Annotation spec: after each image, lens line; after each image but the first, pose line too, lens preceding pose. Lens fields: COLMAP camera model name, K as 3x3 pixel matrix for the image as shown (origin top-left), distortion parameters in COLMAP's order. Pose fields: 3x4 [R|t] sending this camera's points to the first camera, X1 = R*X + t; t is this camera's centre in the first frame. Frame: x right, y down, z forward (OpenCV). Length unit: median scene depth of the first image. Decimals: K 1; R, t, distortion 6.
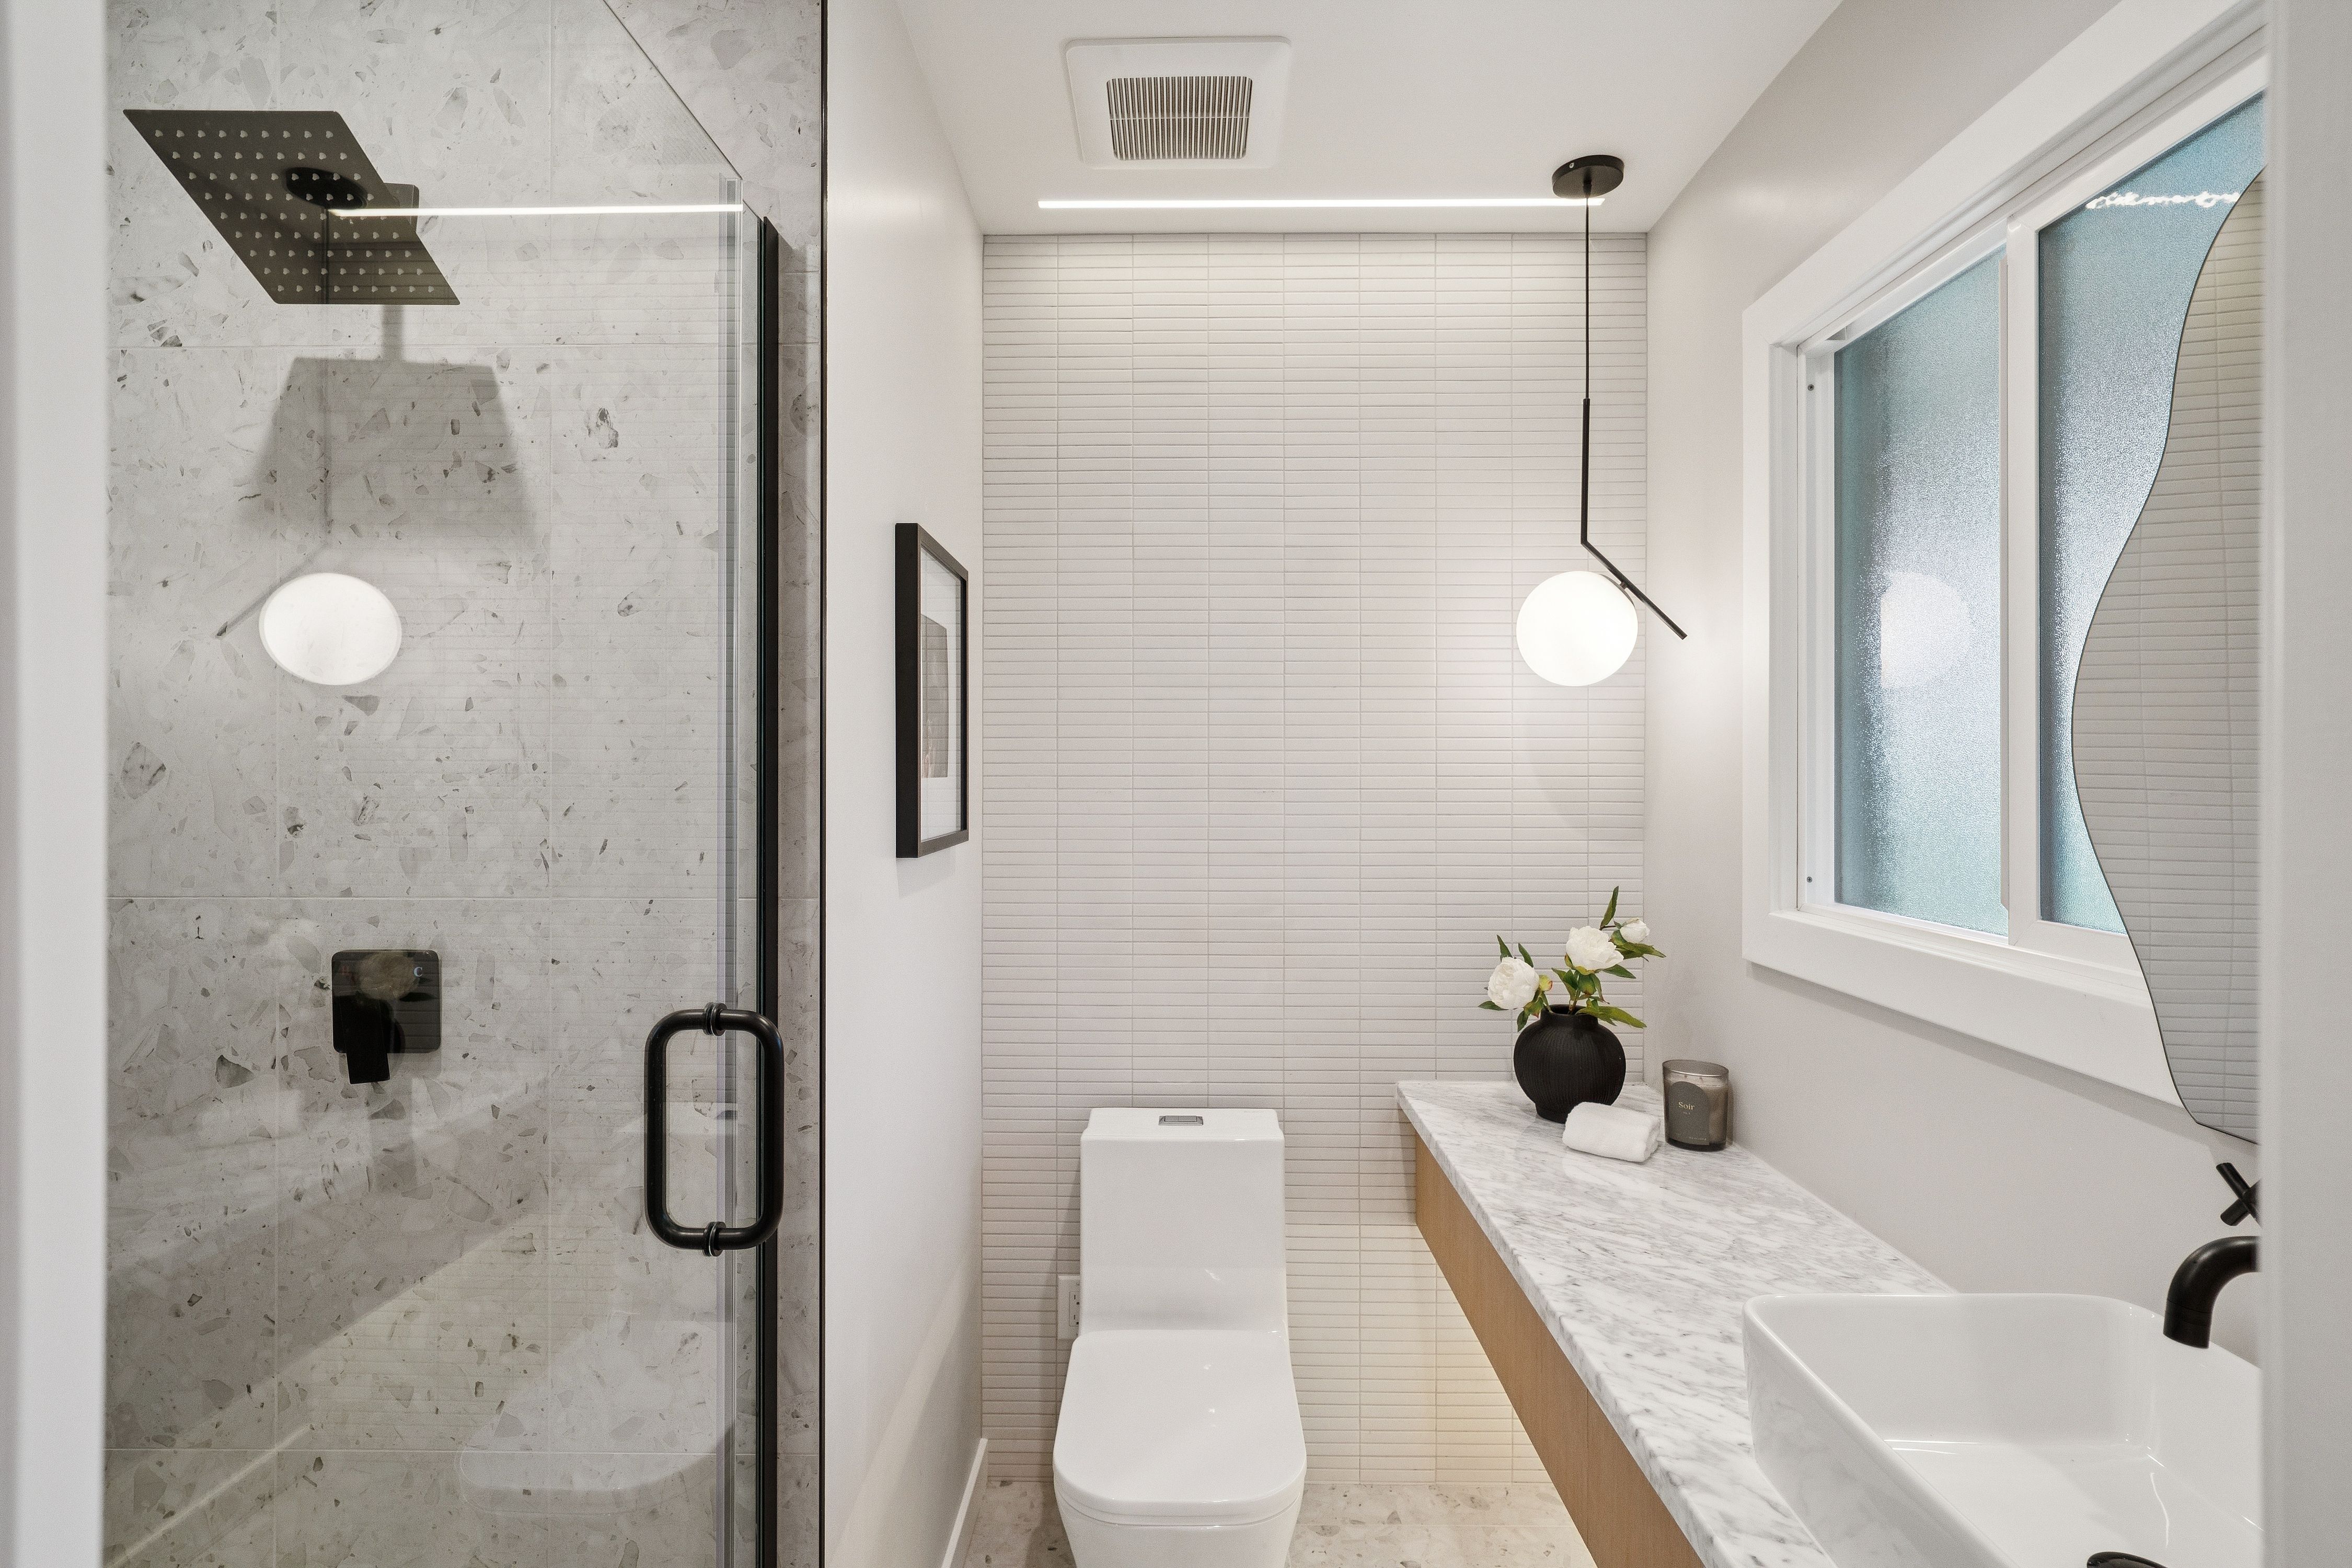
lens RADIAL K [[1145.1, 0, 1170.7], [0, 1145.1, 775.9], [0, 0, 1]] dist [0.007575, 0.002453]
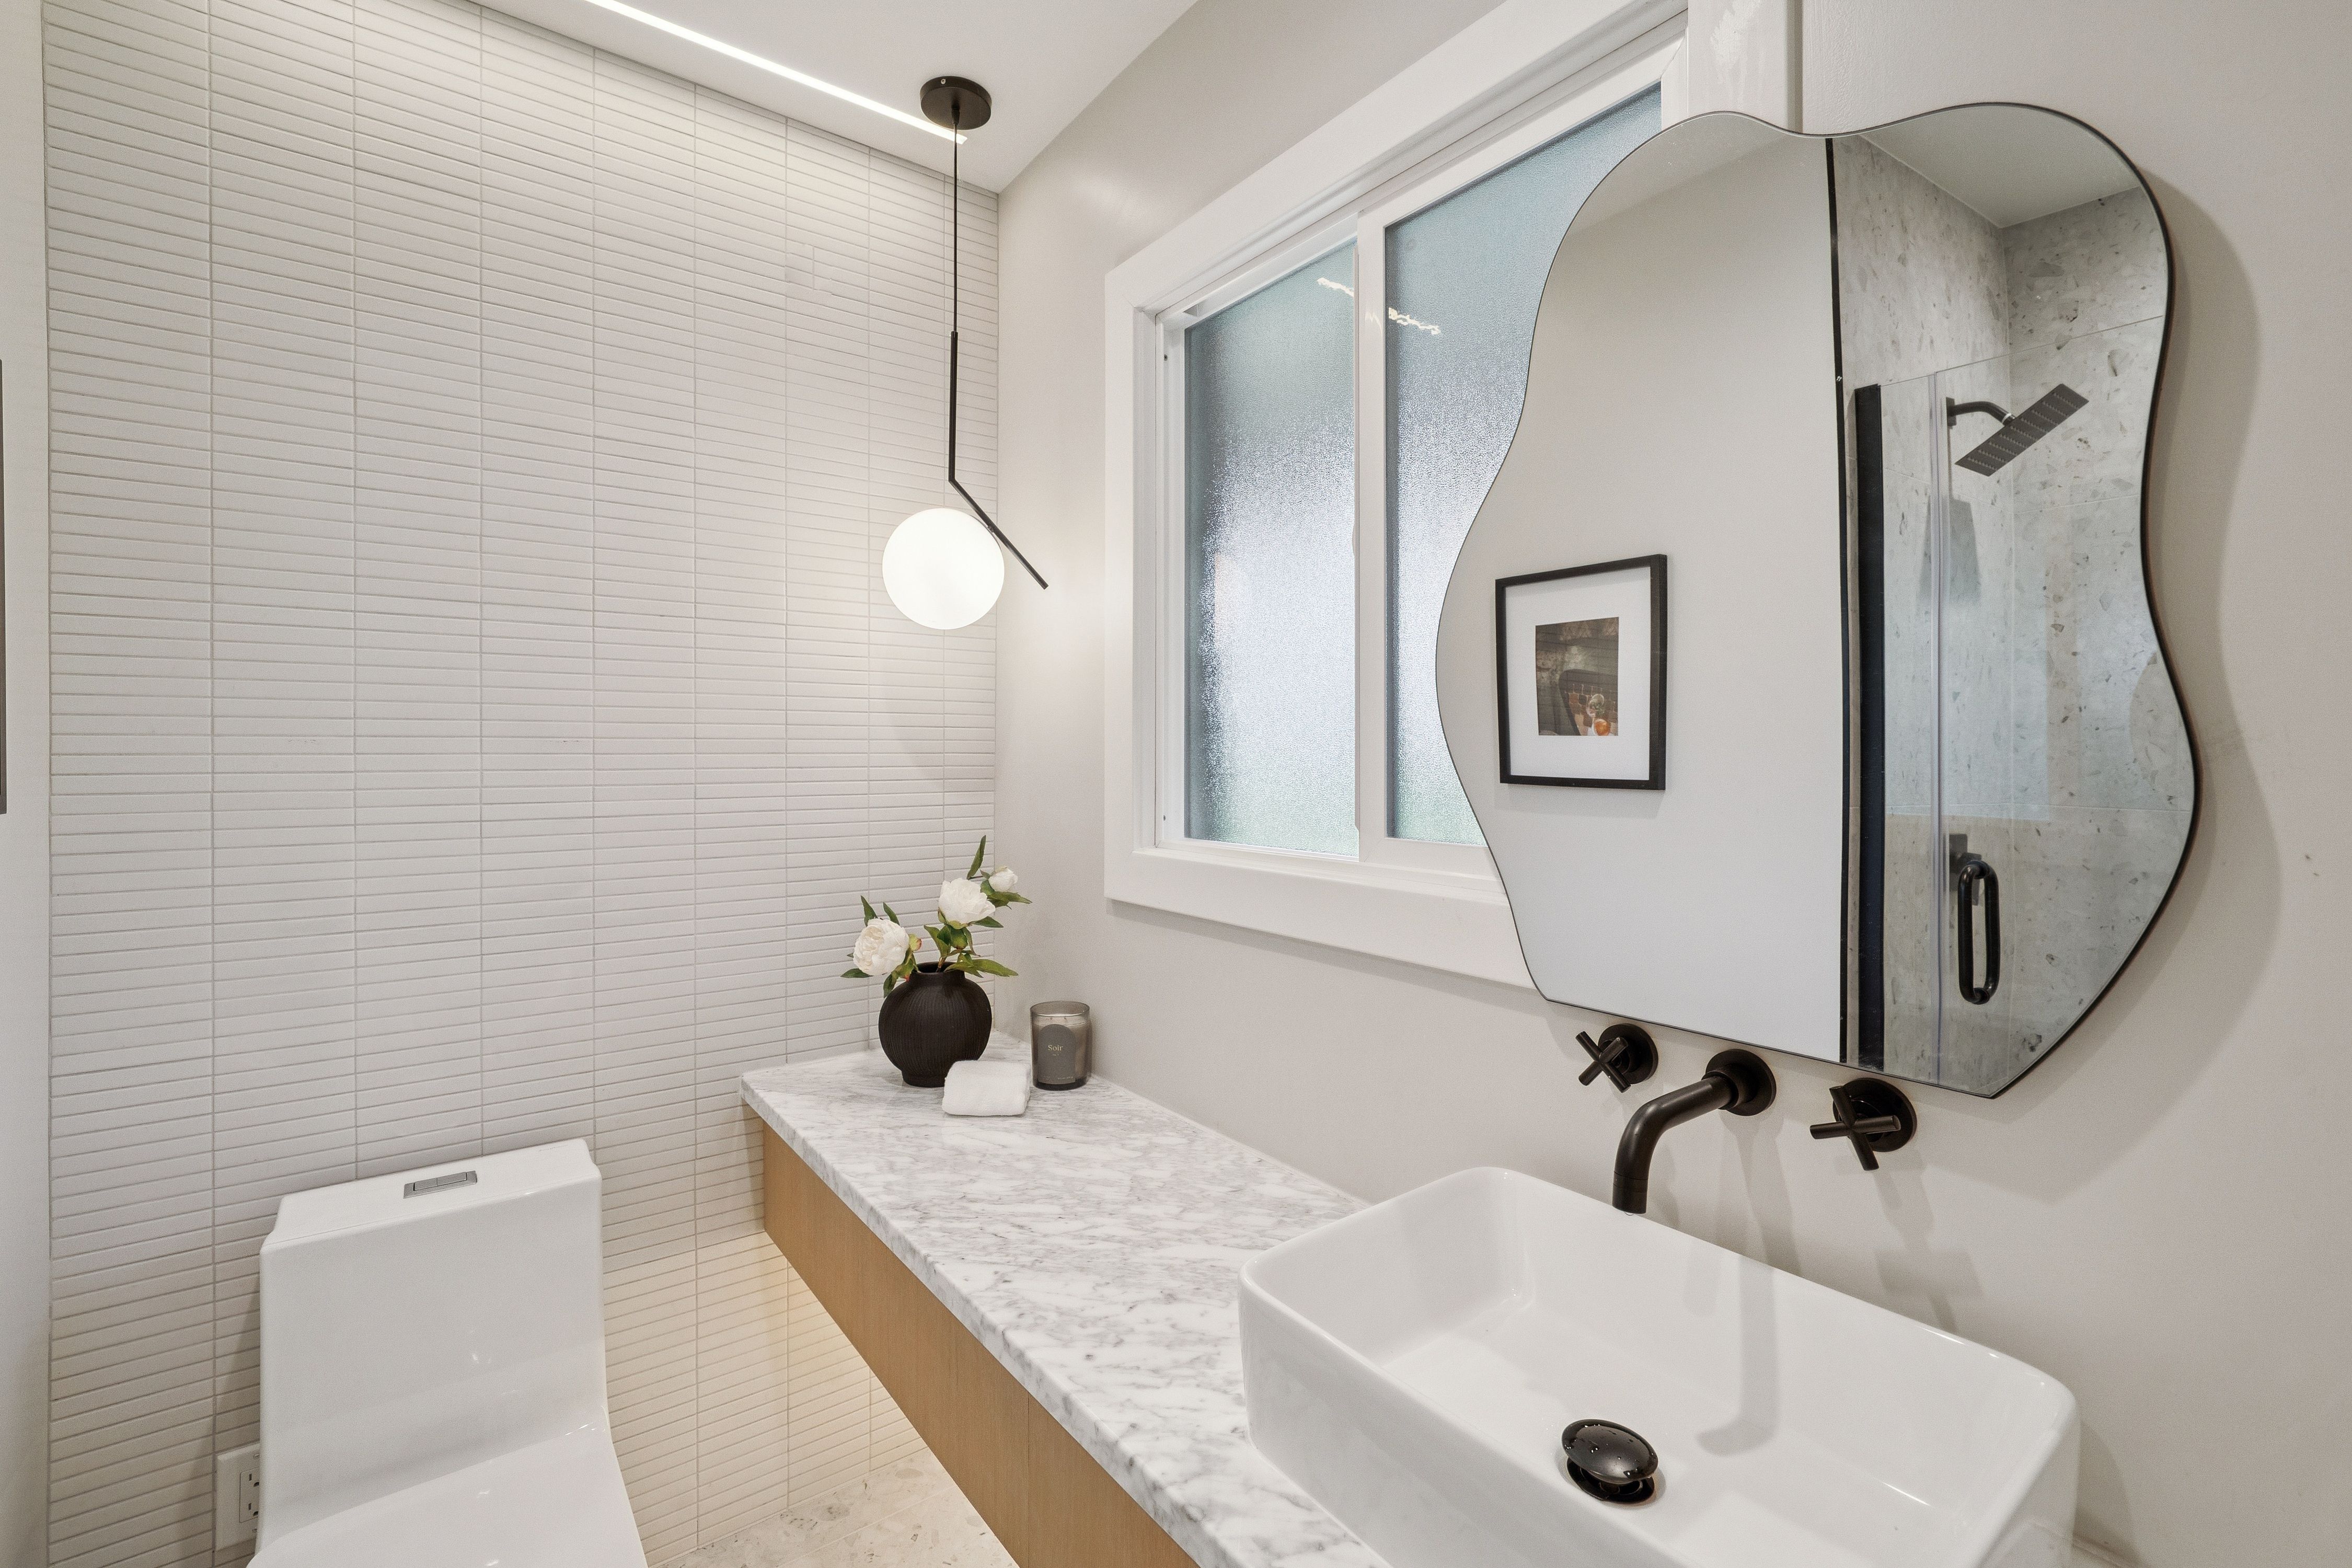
lens RADIAL K [[1007.7, 0, 1156.8], [0, 1007.7, 755.9], [0, 0, 1]] dist [-0.009167, 0.002876]
pose [[0.796550, -0.002320, 0.604568, -0.015018], [0.002829, 0.999996, 0.000110, 0.029289], [-0.604566, 0.001623, 0.796554, 0.230035]]
